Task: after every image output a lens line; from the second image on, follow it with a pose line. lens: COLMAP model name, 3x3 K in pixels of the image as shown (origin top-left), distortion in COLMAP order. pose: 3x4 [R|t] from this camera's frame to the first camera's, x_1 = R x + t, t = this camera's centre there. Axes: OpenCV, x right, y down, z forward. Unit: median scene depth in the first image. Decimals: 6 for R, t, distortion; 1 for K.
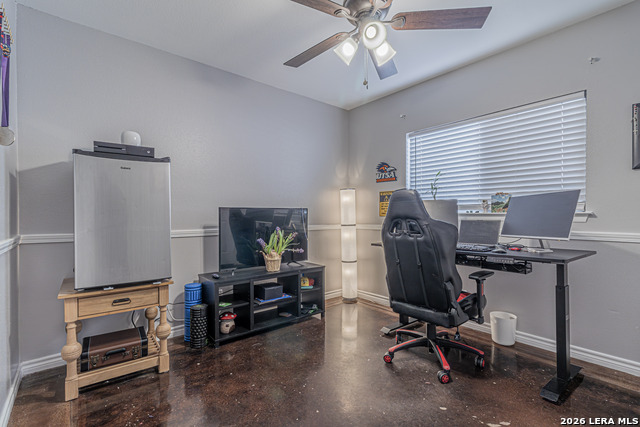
lens RADIAL K [[299.0, 0, 321.8], [0, 299.0, 214.7], [0, 0, 1]] dist [0.003731, 0.002434]
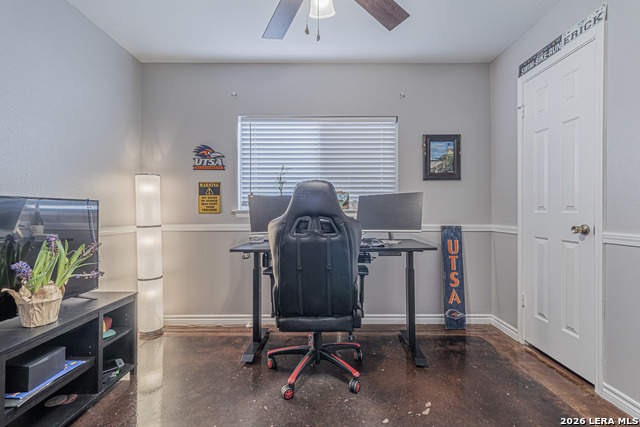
lens RADIAL K [[299.0, 0, 319.6], [0, 299.0, 208.0], [0, 0, 1]] dist [0.003731, 0.002434]
pose [[0.638304, 0.012108, 0.769689, -0.237329], [-0.001313, 0.999892, -0.014641, 0.002312], [-0.769784, 0.008335, 0.638251, 0.300318]]
